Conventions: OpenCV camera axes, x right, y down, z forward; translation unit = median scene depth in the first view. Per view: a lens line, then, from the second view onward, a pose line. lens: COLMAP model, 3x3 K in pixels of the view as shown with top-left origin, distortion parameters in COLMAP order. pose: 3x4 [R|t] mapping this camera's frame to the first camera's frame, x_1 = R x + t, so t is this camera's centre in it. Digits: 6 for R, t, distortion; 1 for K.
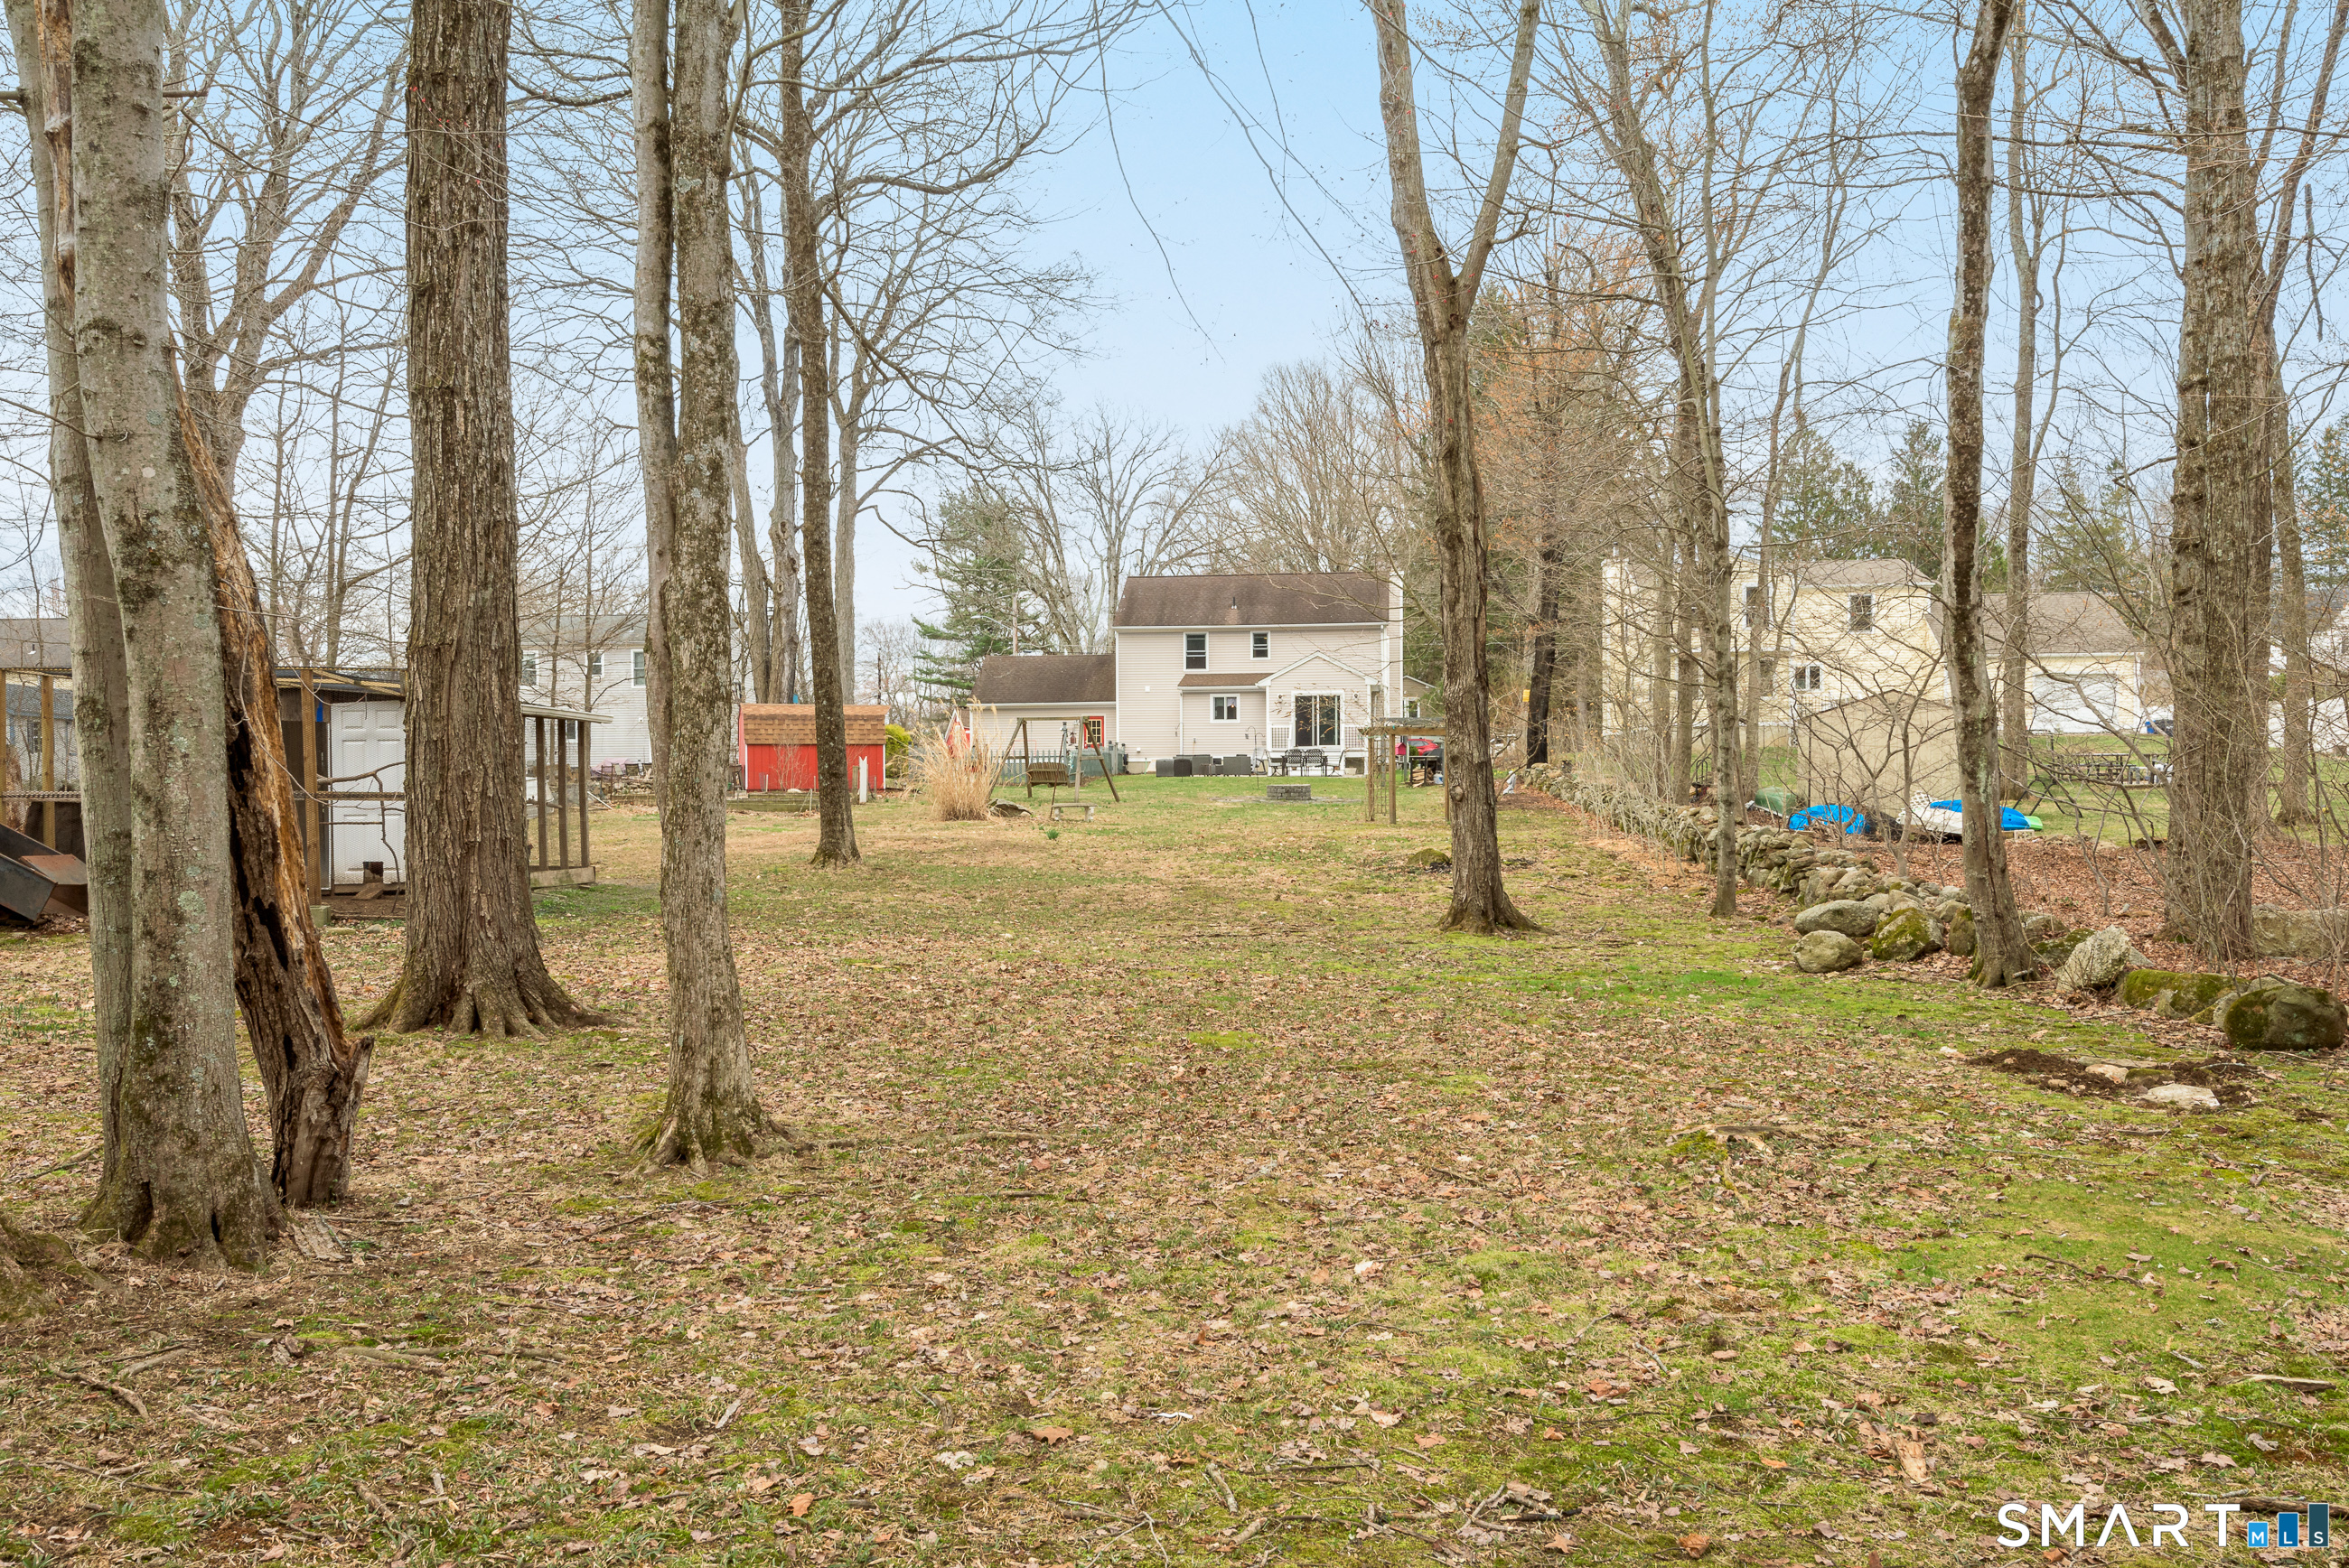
lens RADIAL K [[1875.6, 0, 1174.5], [0, 1875.6, 784.0], [0, 0, 1]] dist [-0.001395, -0.000076]
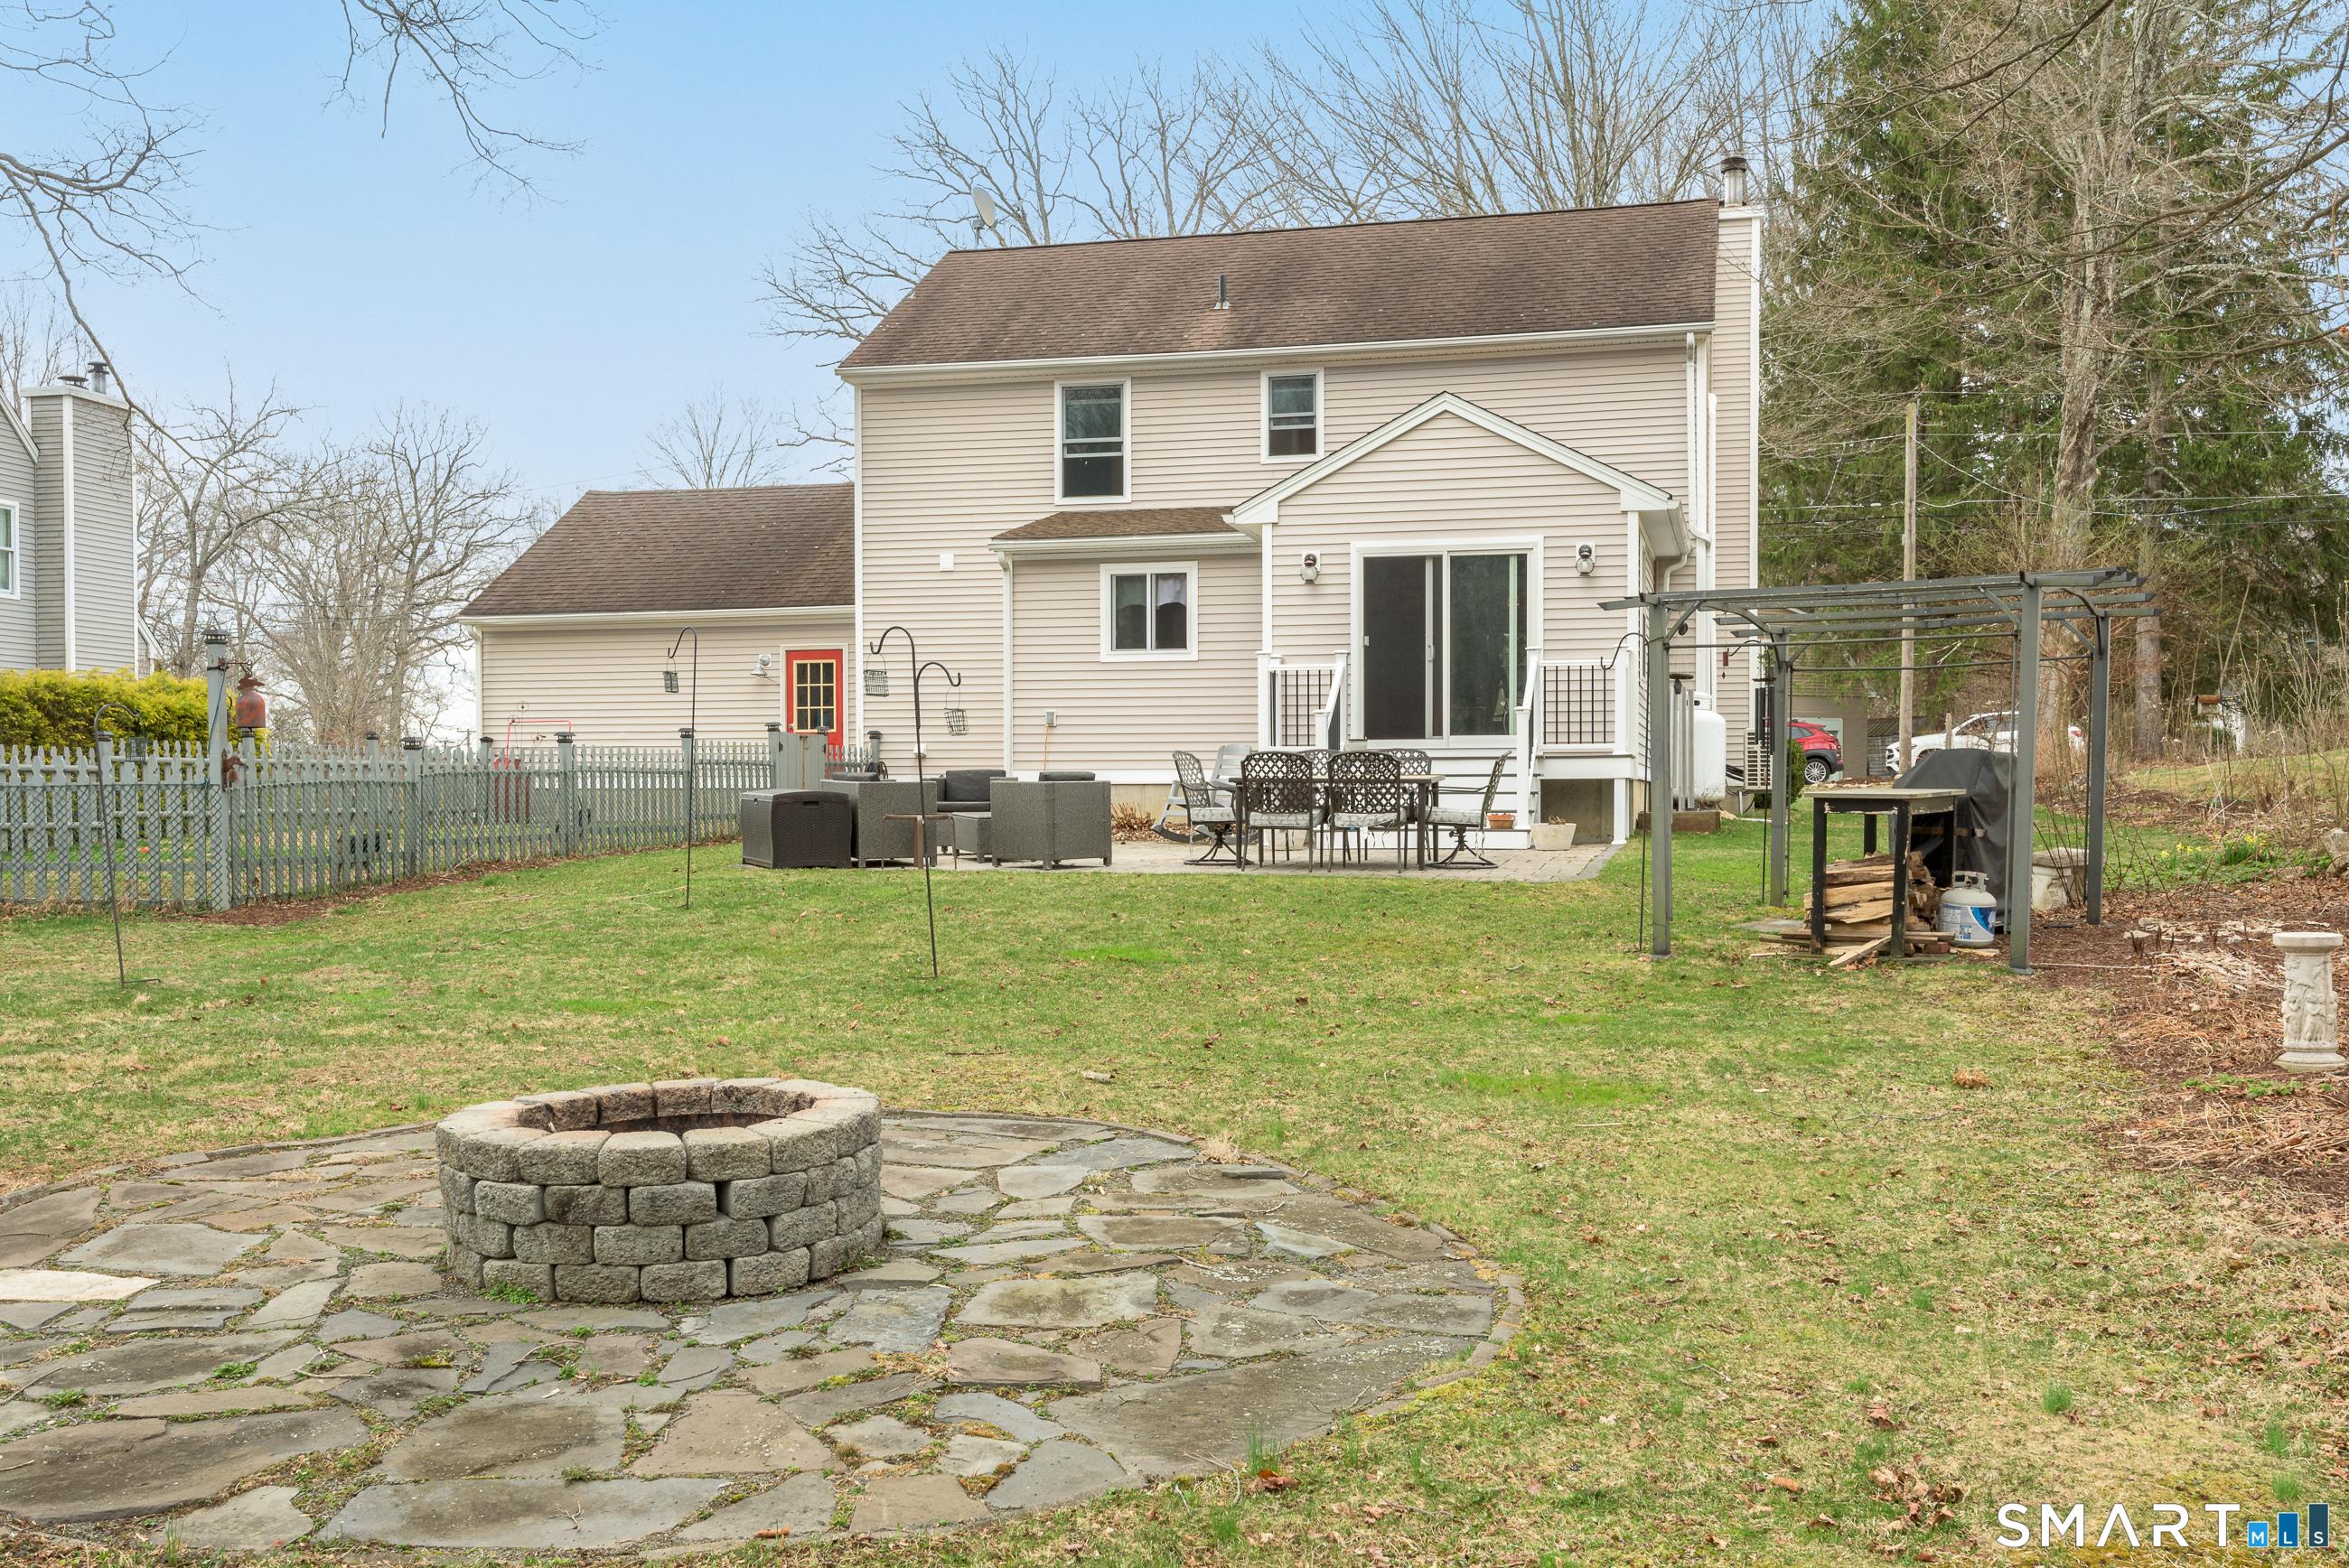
lens RADIAL K [[2299.5, 0, 1174.5], [0, 2299.5, 784.0], [0, 0, 1]] dist [-0.005697, -0.005297]
pose [[0.992163, 0.001543, -0.124943, 0.076339], [-0.001751, 0.999997, -0.001555, -0.012634], [0.124940, 0.001762, 0.992163, 0.639557]]
